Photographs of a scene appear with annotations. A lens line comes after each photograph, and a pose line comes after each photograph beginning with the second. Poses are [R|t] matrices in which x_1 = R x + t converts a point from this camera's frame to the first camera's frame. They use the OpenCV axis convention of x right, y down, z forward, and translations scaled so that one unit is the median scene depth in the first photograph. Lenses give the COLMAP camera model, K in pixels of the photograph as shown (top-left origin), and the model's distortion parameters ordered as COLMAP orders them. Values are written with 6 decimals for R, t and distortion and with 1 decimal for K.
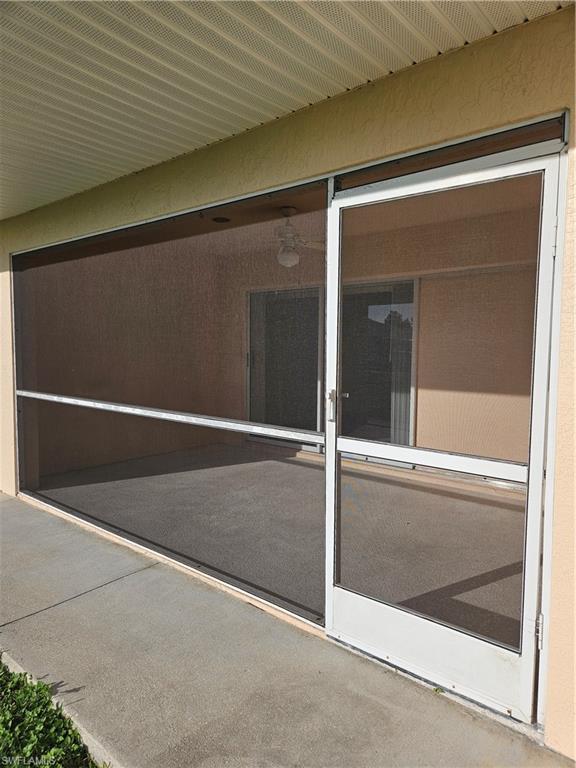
lens RADIAL K [[513.3, 0, 285.9], [0, 513.3, 379.7], [0, 0, 1]] dist [0.075079, -0.070035]
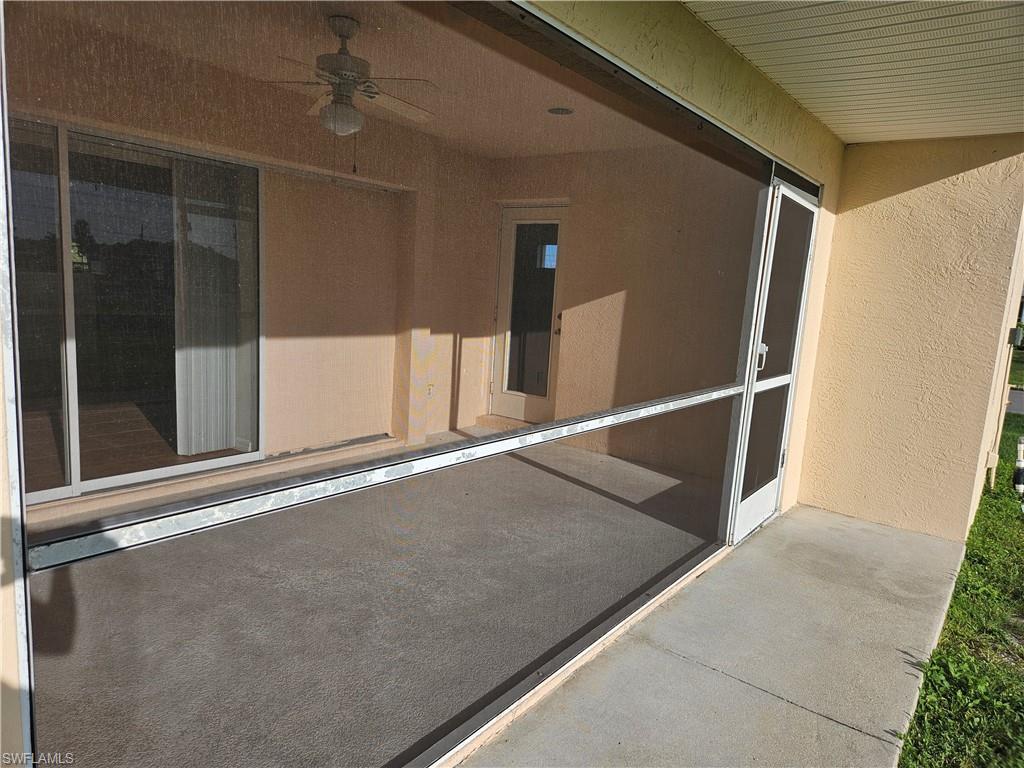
lens RADIAL K [[684.3, 0, 512.0], [0, 684.3, 384.0], [0, 0, 1]] dist [0.075079, -0.070035]
pose [[-0.064138, -0.149609, 0.986663, -1.041465], [0.007520, 0.988598, 0.150392, -0.092398], [-0.997913, 0.017065, -0.062281, 1.181760]]
